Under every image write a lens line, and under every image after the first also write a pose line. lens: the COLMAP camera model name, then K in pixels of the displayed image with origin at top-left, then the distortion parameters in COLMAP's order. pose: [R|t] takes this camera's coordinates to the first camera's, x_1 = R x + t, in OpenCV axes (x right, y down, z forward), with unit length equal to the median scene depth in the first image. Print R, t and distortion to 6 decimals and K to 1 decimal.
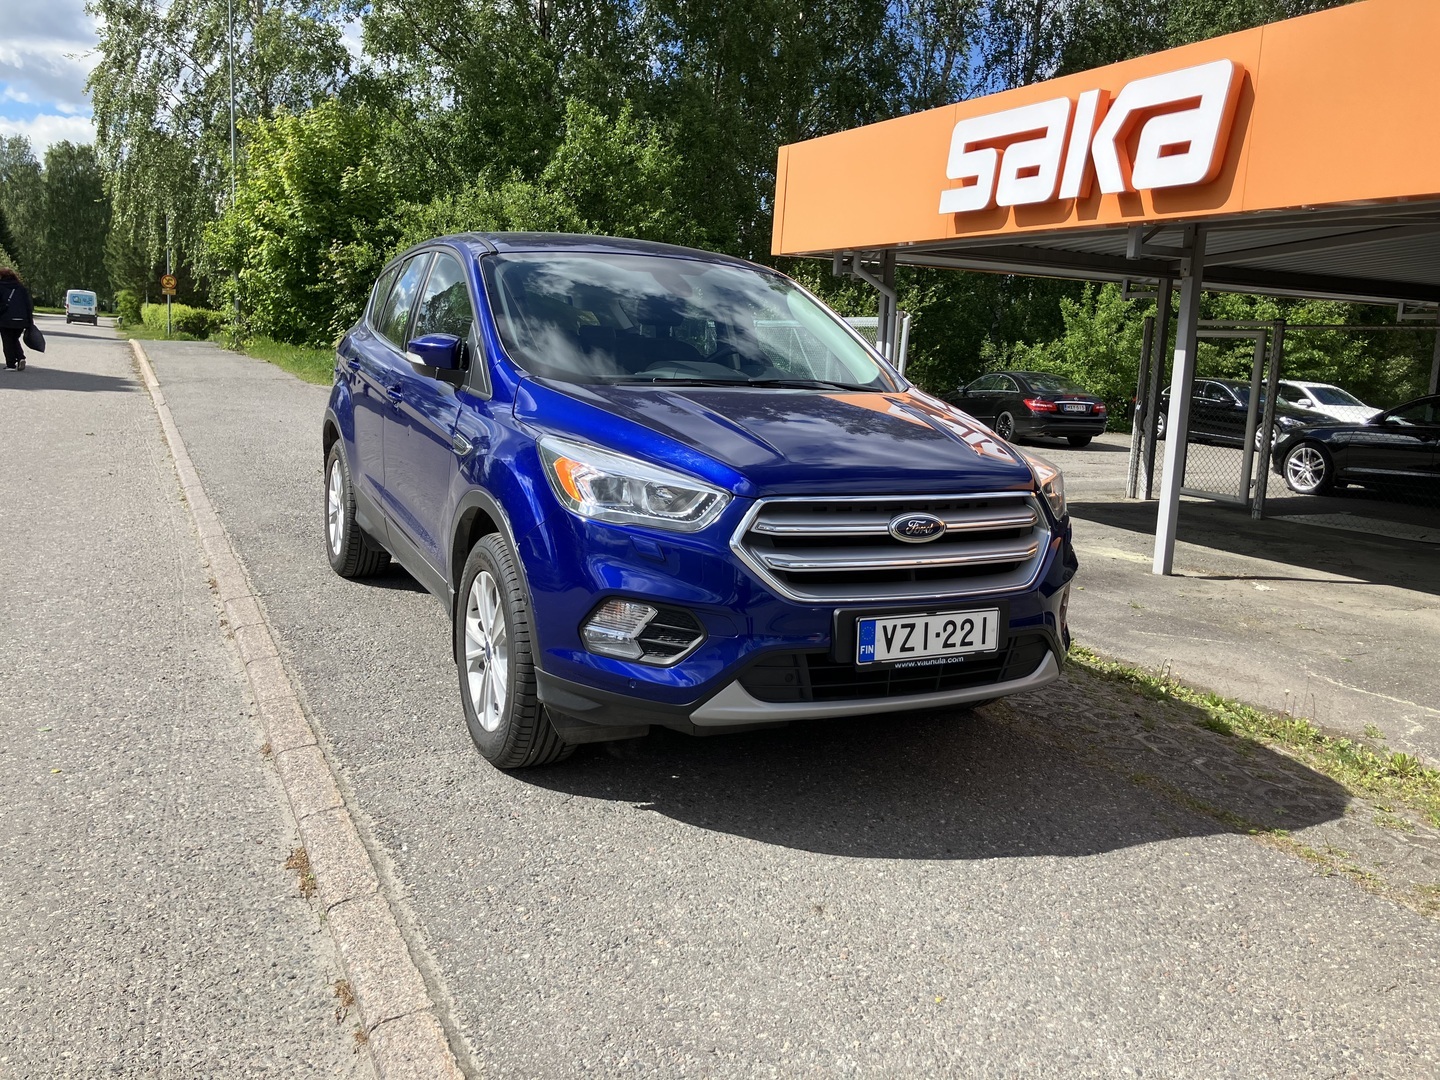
lens RADIAL K [[1162.2, 0, 715.1], [0, 1162.2, 536.8], [0, 0, 1]] dist [0.105956, -0.220441]
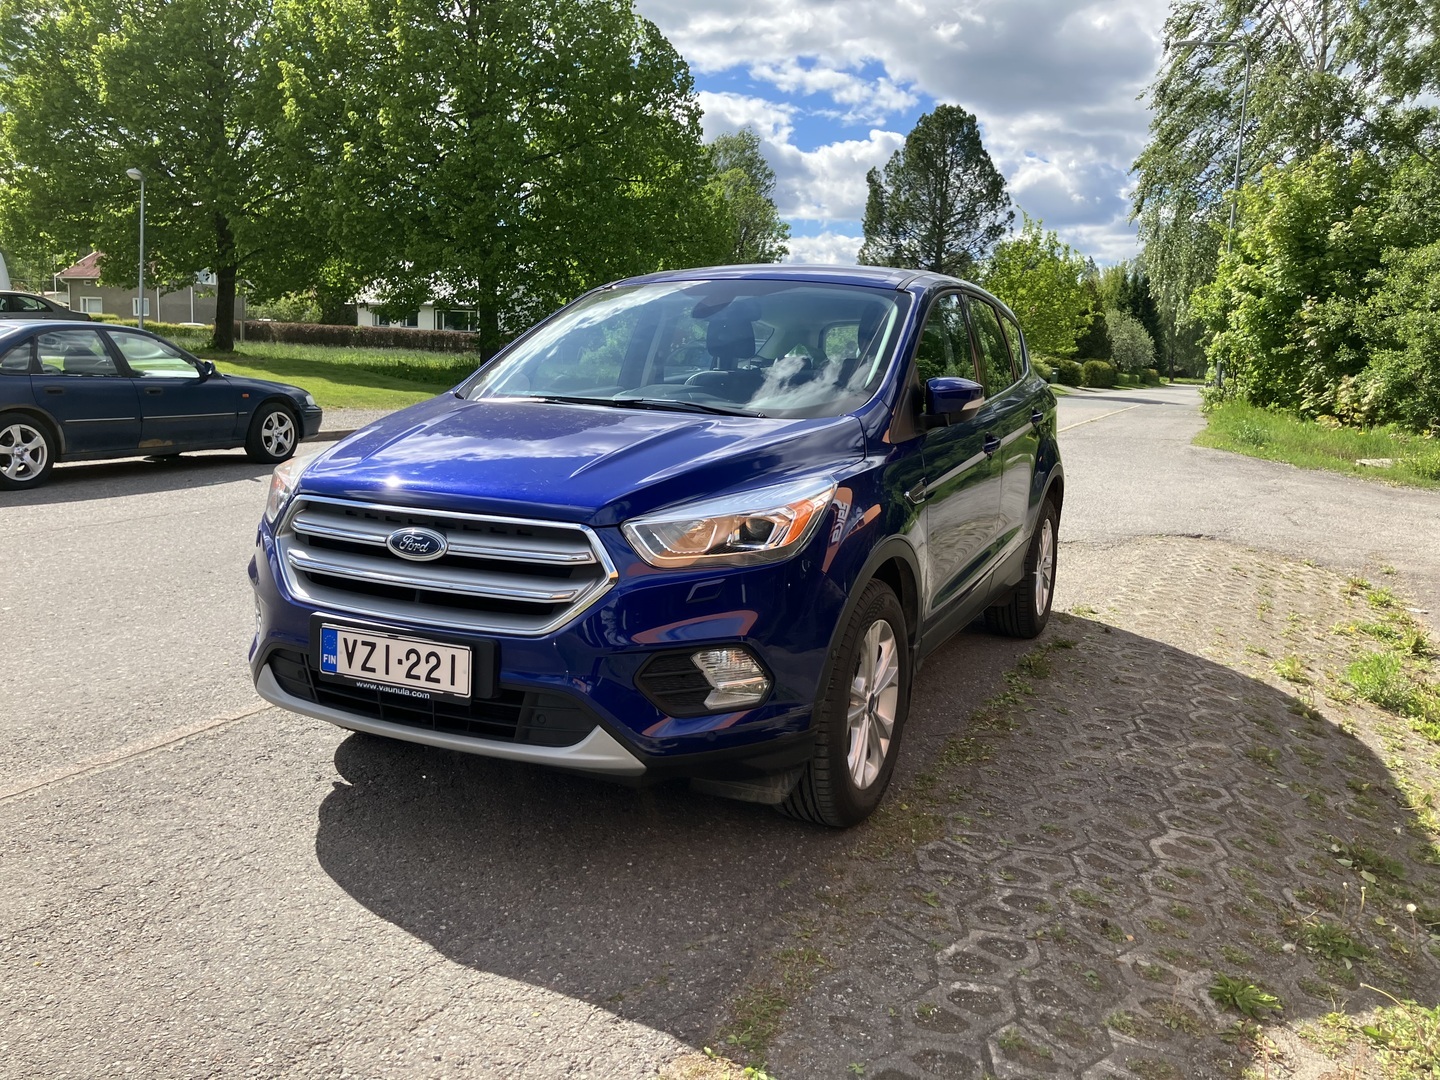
lens RADIAL K [[1162.2, 0, 715.1], [0, 1162.2, 536.8], [0, 0, 1]] dist [0.105956, -0.220441]
pose [[0.638776, 0.094608, -0.763554, 1.020148], [-0.138225, 0.990376, 0.007076, -0.052130], [0.756874, 0.101022, 0.645706, 0.576561]]
